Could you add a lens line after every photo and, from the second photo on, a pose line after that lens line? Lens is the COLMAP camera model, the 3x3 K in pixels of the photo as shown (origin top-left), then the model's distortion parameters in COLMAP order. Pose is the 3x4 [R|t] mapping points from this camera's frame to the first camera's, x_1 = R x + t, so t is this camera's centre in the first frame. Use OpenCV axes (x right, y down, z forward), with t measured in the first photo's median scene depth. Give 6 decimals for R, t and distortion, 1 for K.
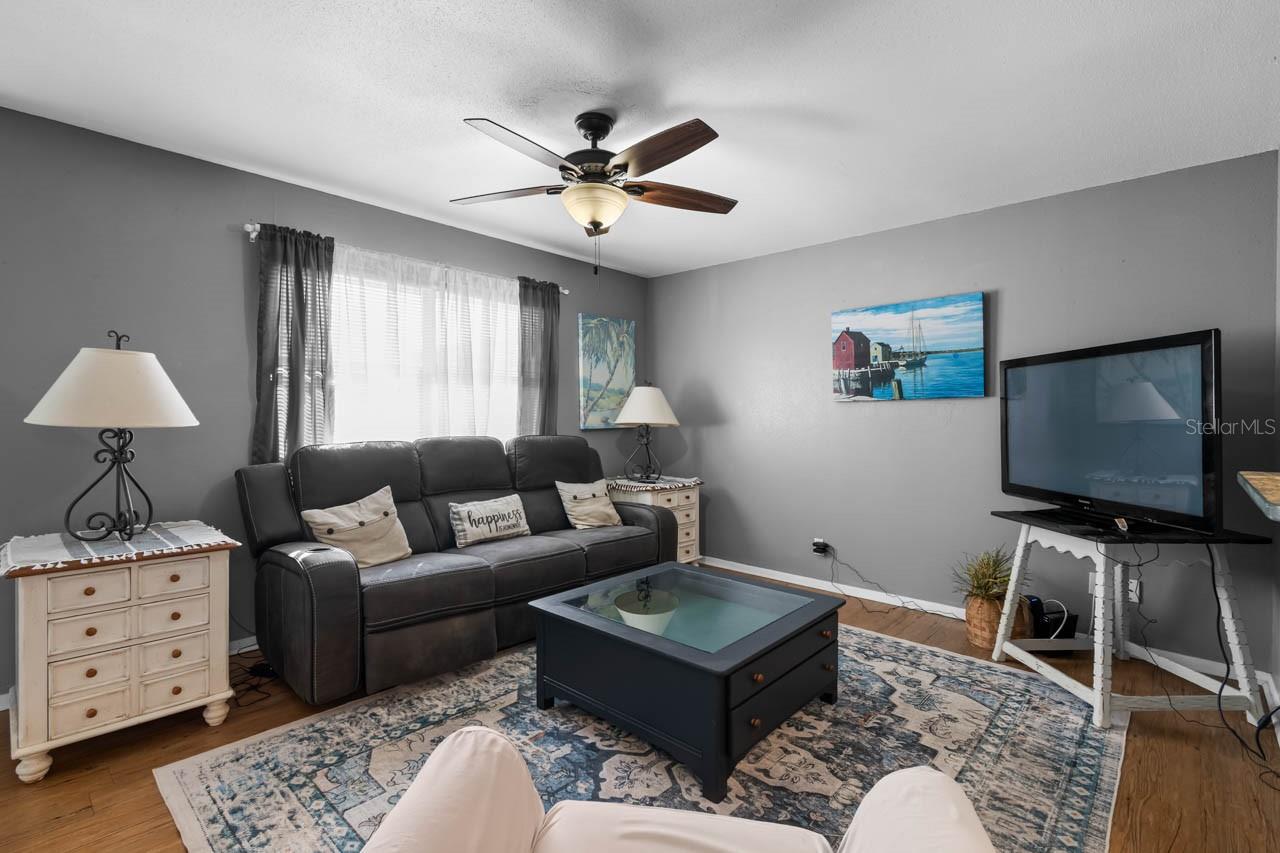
lens RADIAL K [[590.1, 0, 639.0], [0, 590.1, 465.4], [0, 0, 1]] dist [0.008864, -0.001003]
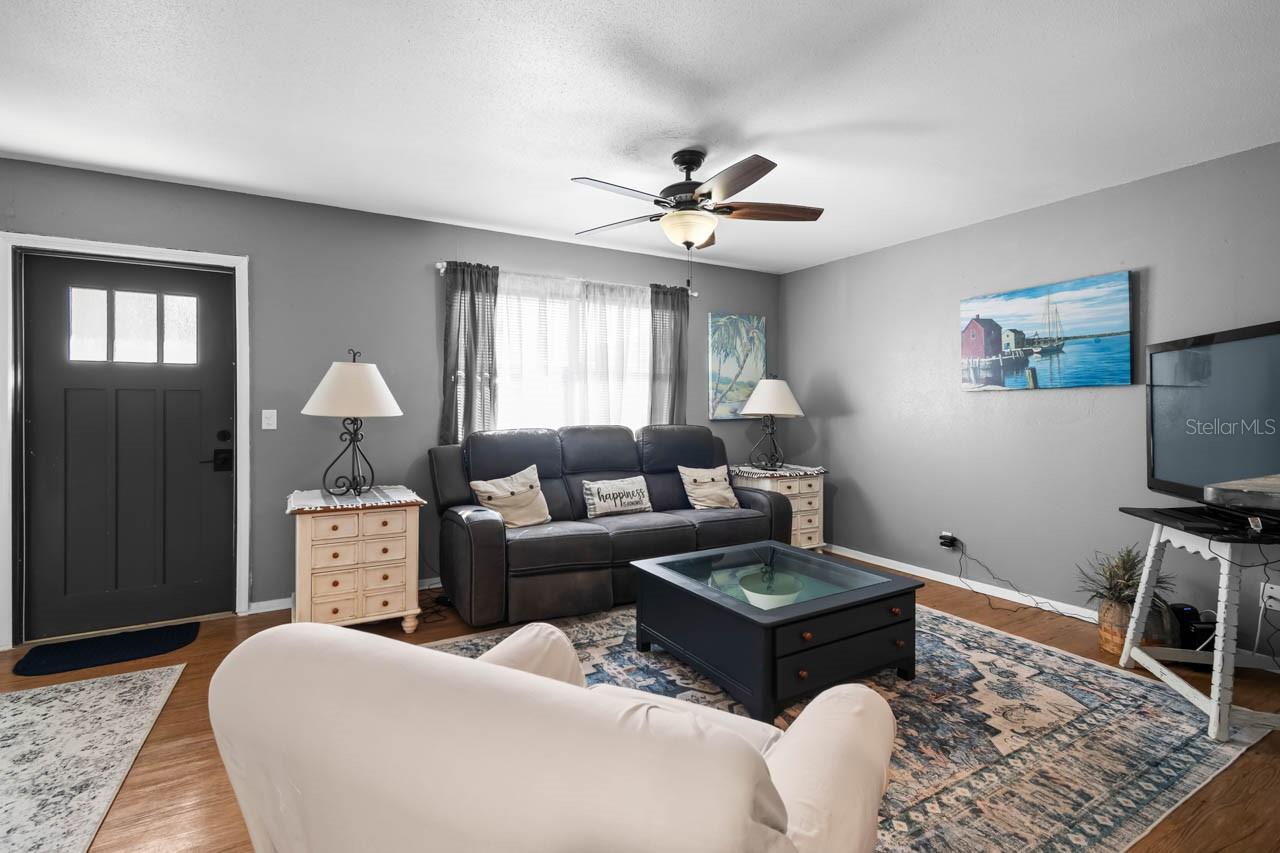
lens RADIAL K [[590.1, 0, 639.0], [0, 590.1, 465.4], [0, 0, 1]] dist [0.008864, -0.001003]
pose [[0.958145, 0.024004, -0.285274, 0.141907], [-0.019967, 0.999655, 0.017051, 0.011226], [0.285585, -0.010642, 0.958294, -0.126118]]
